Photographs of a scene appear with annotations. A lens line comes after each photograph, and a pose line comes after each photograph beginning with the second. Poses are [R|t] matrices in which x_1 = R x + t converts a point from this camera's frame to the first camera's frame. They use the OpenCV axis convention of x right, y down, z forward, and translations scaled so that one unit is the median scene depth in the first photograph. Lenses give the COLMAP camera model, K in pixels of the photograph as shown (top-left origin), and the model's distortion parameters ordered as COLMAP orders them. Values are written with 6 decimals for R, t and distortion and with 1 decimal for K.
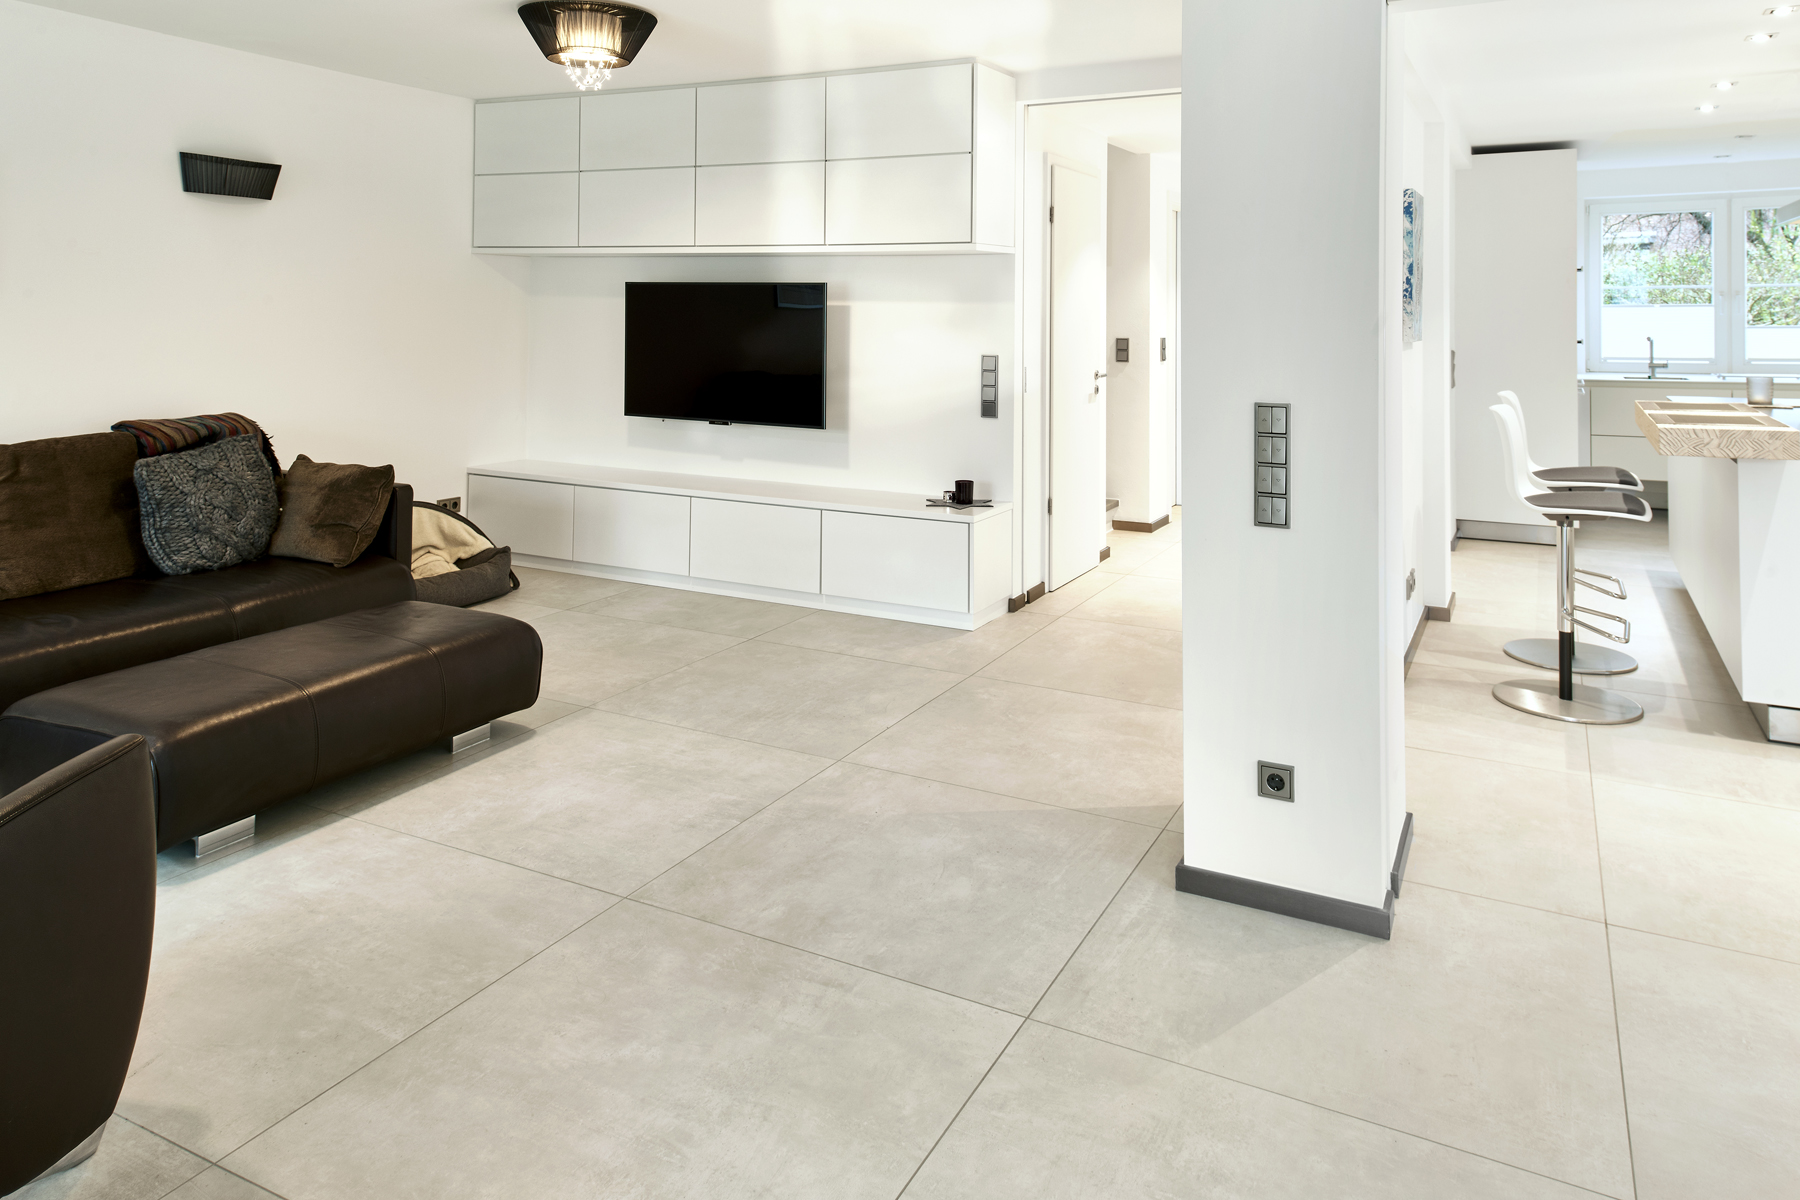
lens RADIAL K [[1205.7, 0, 900.0], [0, 1205.7, 600.0], [0, 0, 1]] dist [0.041487, -0.000175]
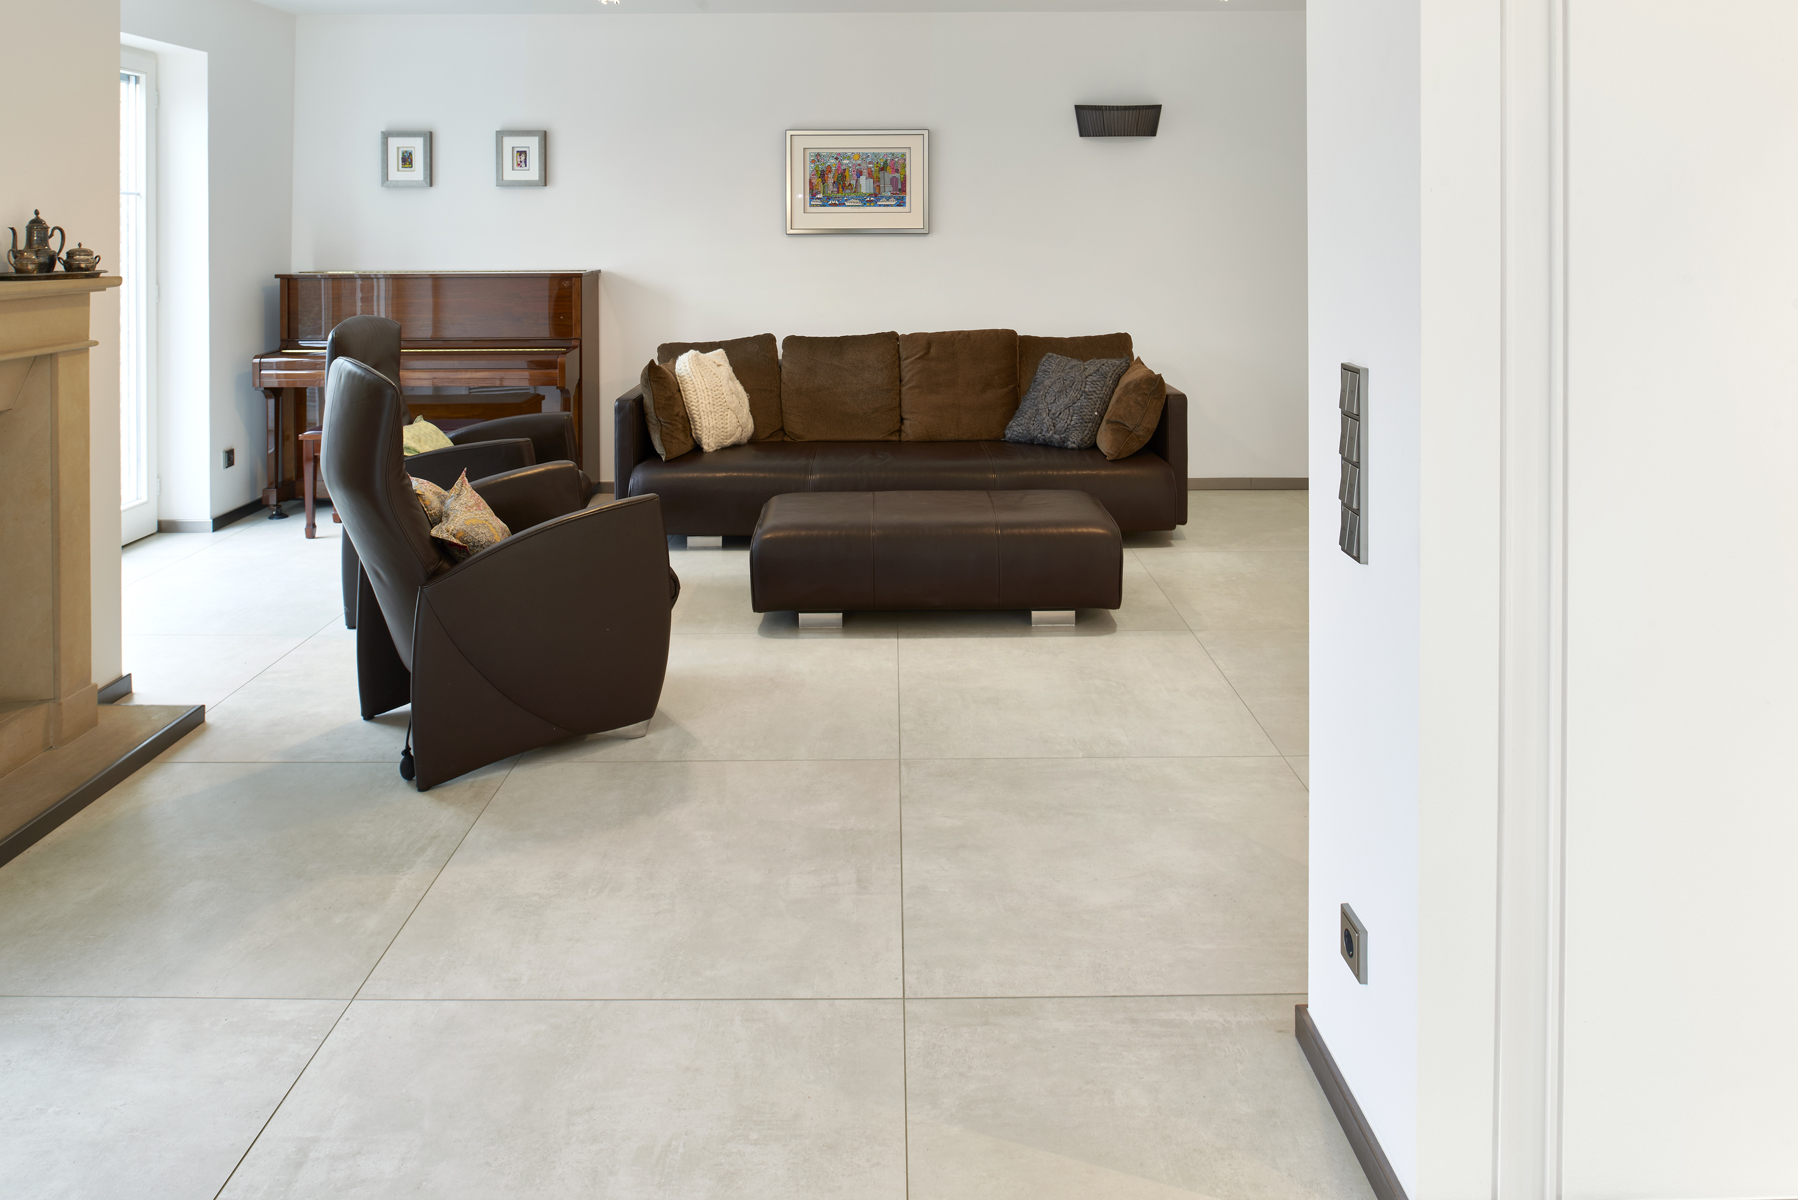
lens RADIAL K [[1182.9, 0, 899.0], [0, 1182.9, 600.0], [0, 0, 1]] dist [-0.022106, -0.000752]
pose [[0.468721, 0.256904, -0.845163, 0.780149], [-0.195035, 0.963260, 0.184637, -0.119039], [0.861546, 0.078294, 0.501605, 0.501418]]
